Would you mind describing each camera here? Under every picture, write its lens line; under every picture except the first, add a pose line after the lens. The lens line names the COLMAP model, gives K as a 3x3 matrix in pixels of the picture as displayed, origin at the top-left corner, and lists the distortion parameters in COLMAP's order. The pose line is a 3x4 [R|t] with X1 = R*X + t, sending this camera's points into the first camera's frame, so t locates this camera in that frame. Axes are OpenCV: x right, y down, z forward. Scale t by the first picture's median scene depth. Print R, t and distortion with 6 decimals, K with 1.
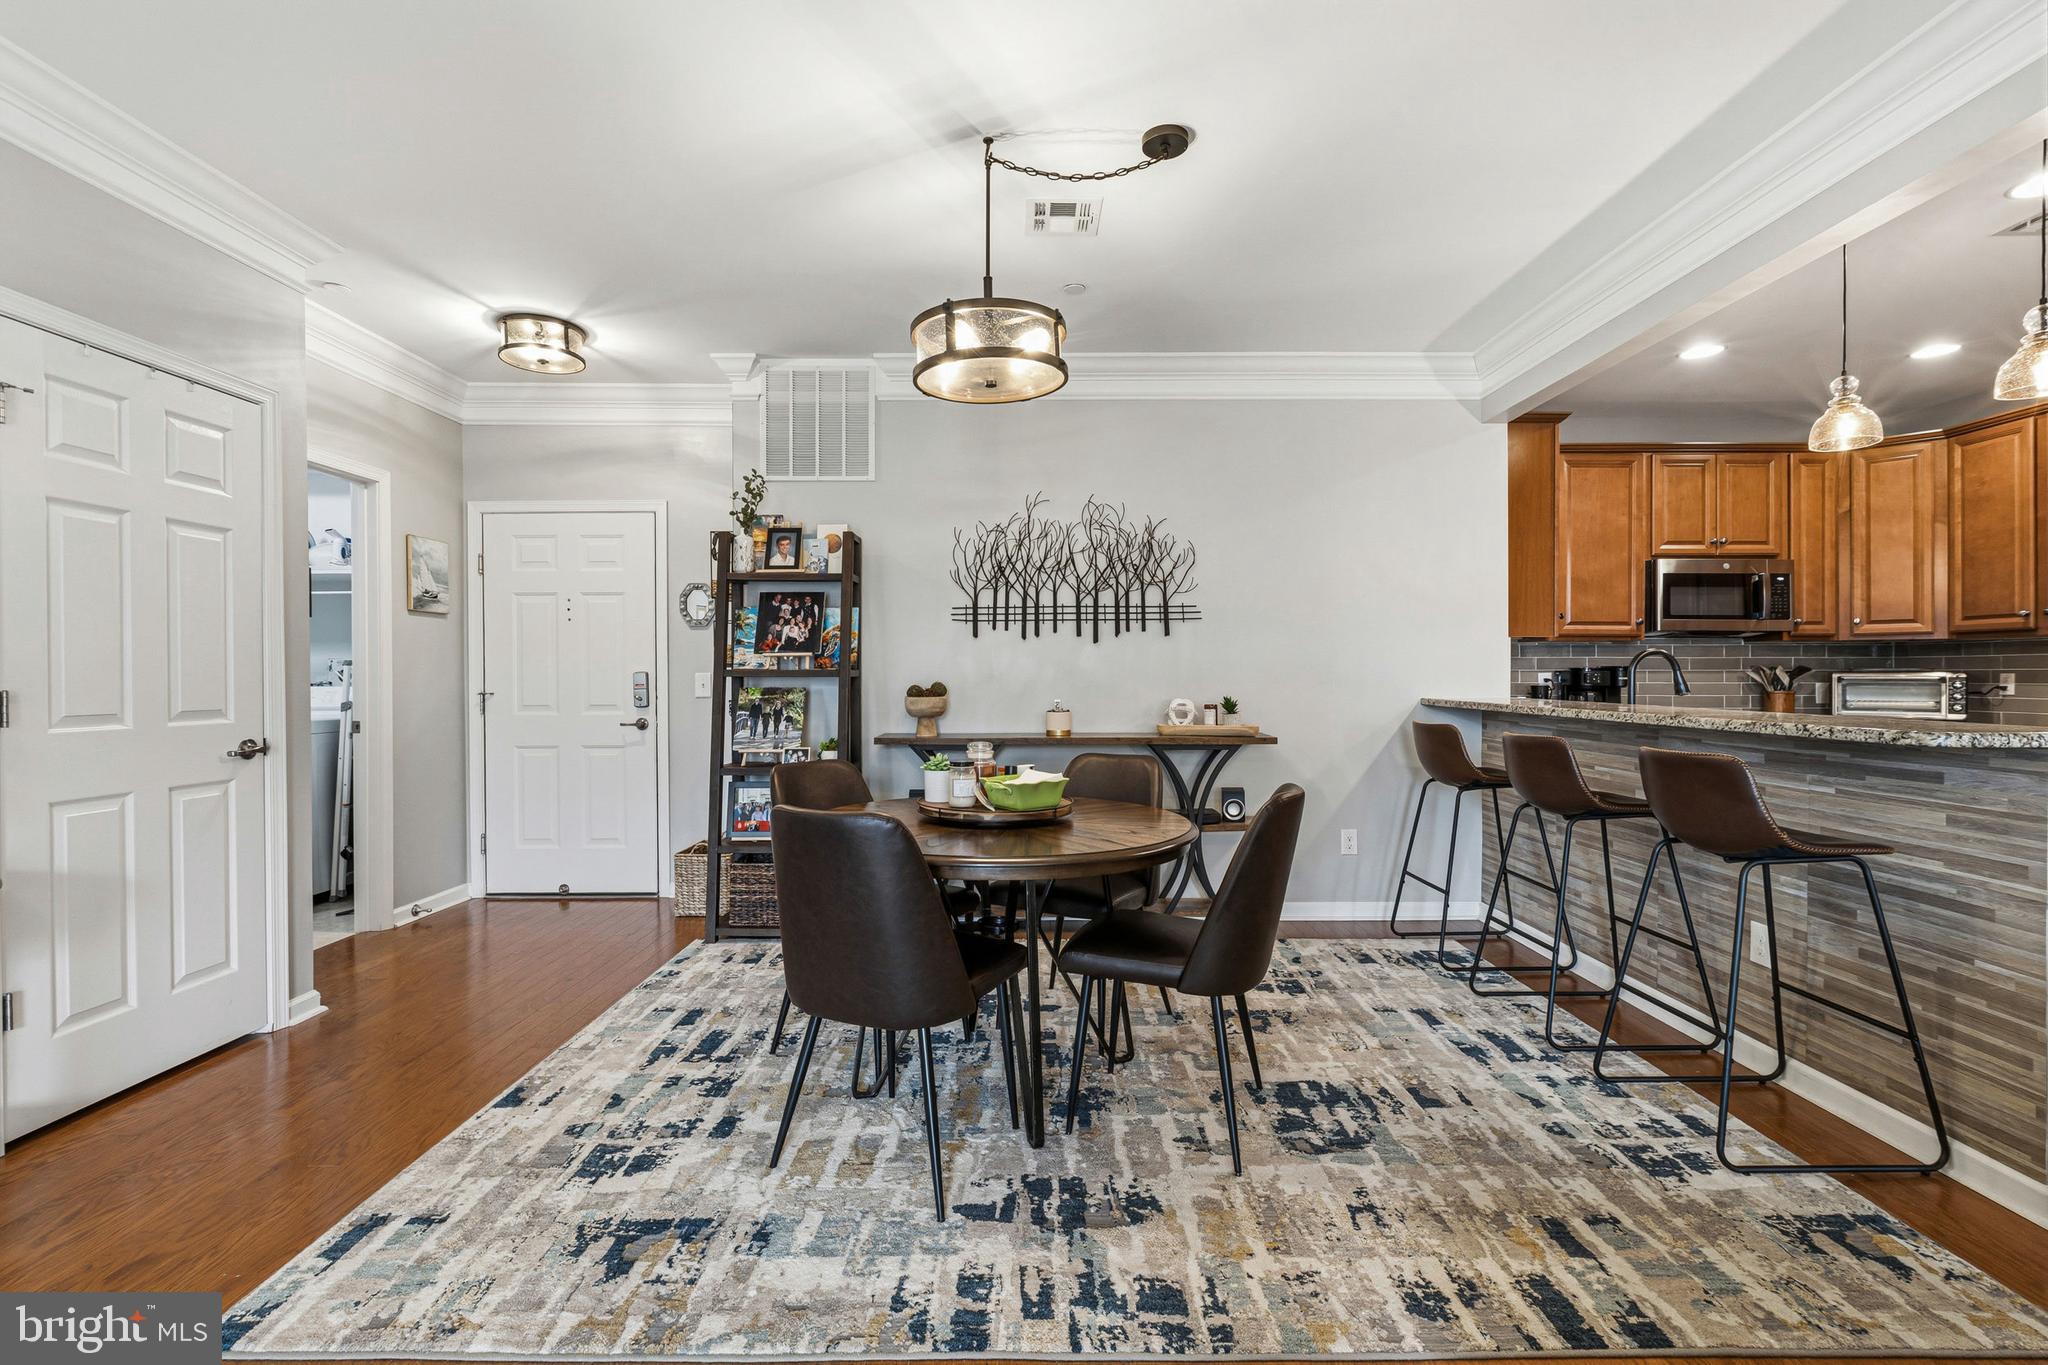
lens RADIAL K [[910.8, 0, 1027.8], [0, 910.8, 675.7], [0, 0, 1]] dist [0.001496, -0.001509]
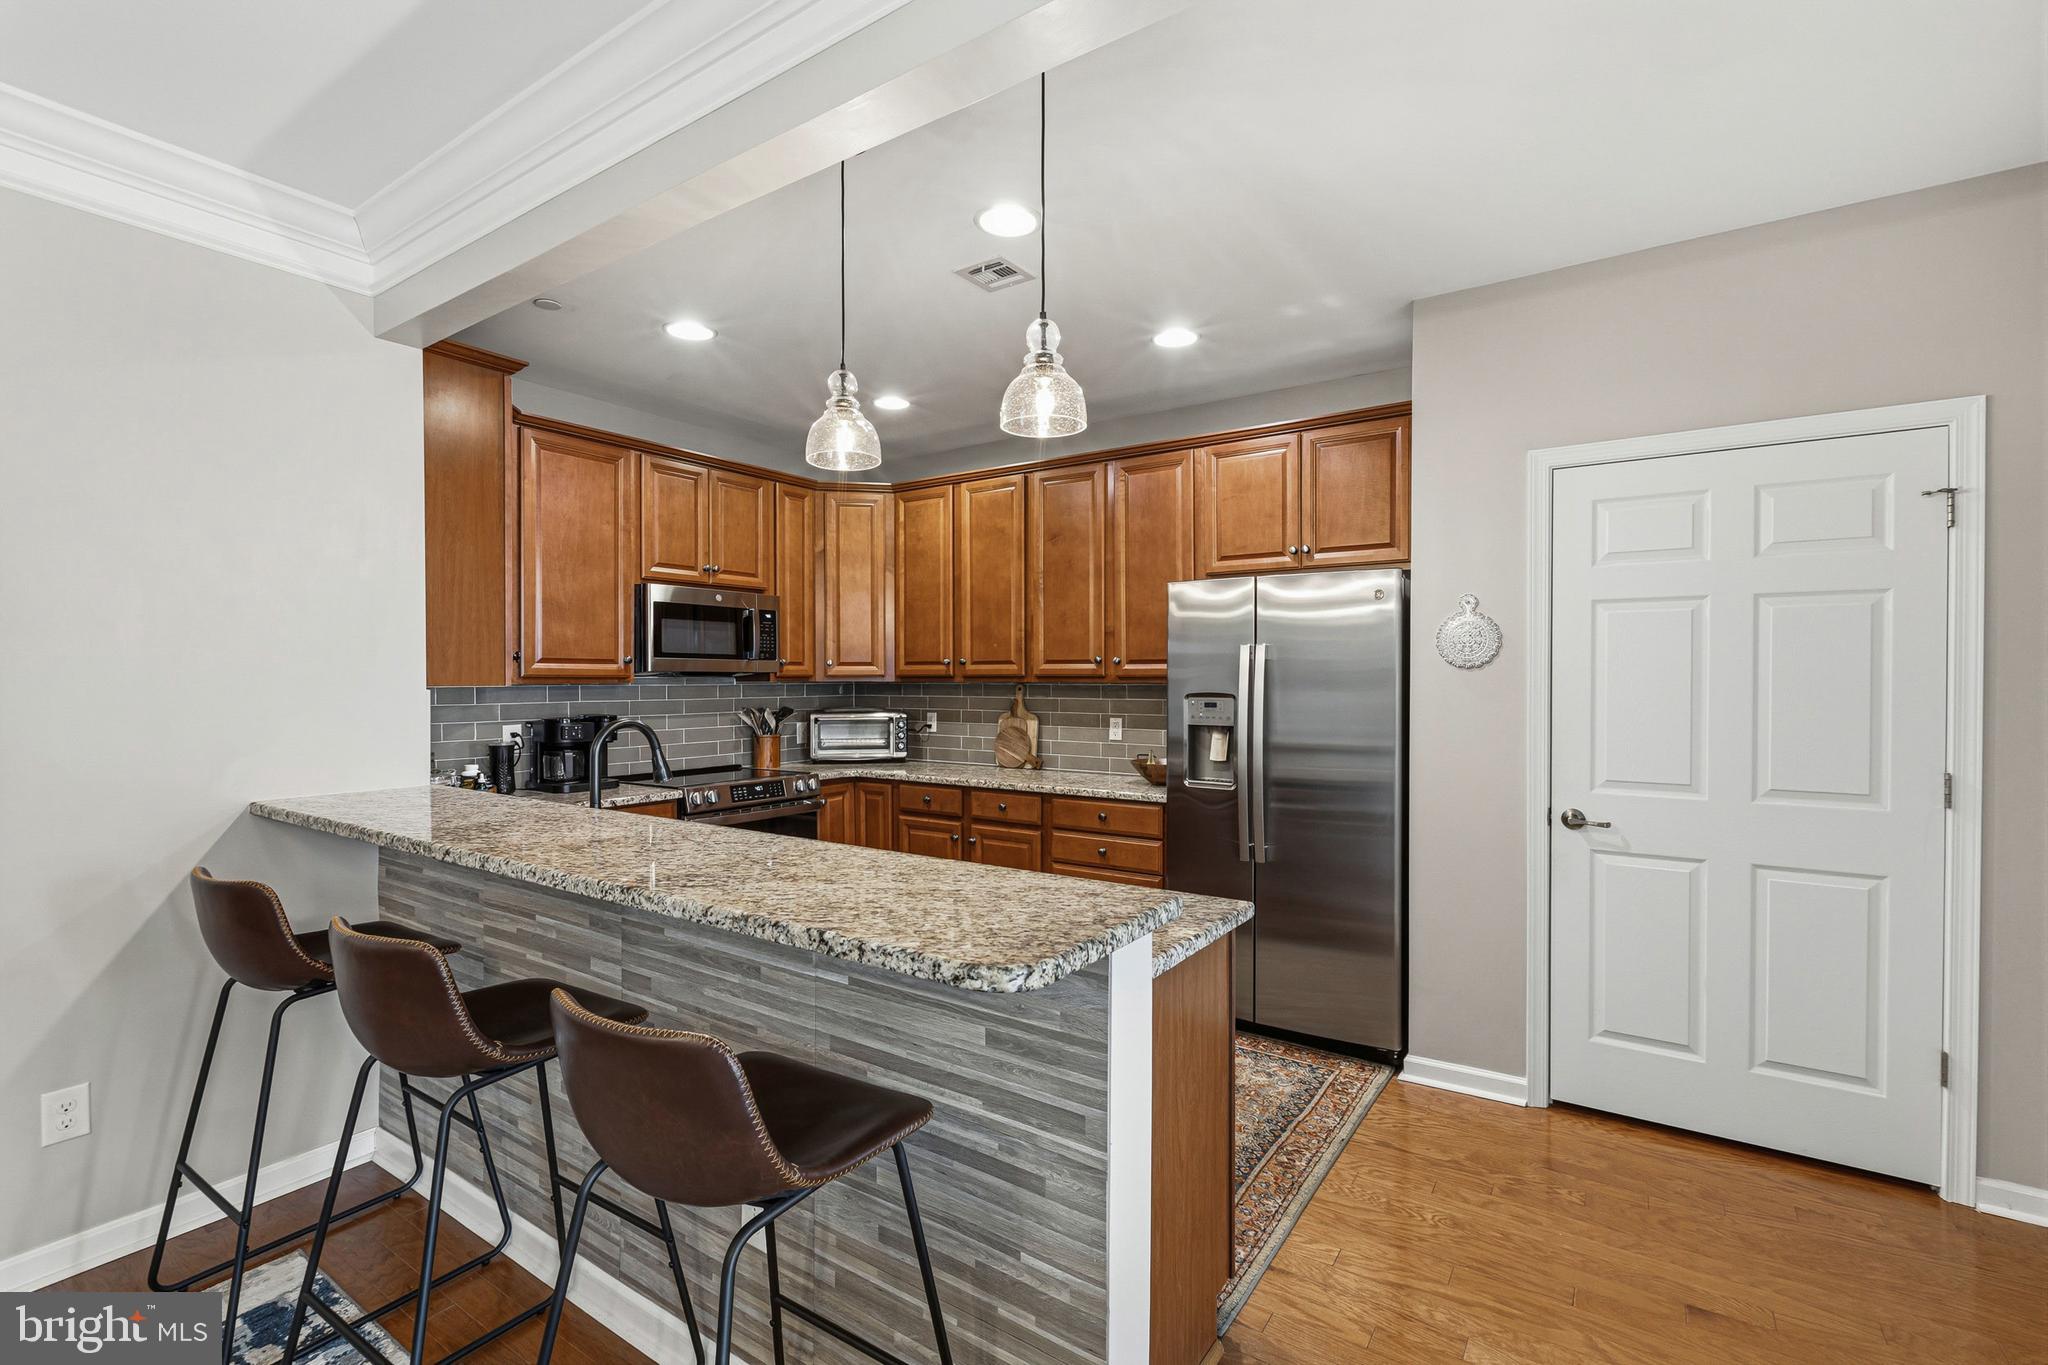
lens RADIAL K [[910.8, 0, 1027.8], [0, 910.8, 675.7], [0, 0, 1]] dist [0.001496, -0.001509]
pose [[0.561770, -0.001040, 0.827293, 0.221808], [0.002632, 0.999996, -0.000530, -0.047215], [-0.827289, 0.002475, 0.561771, 0.278579]]
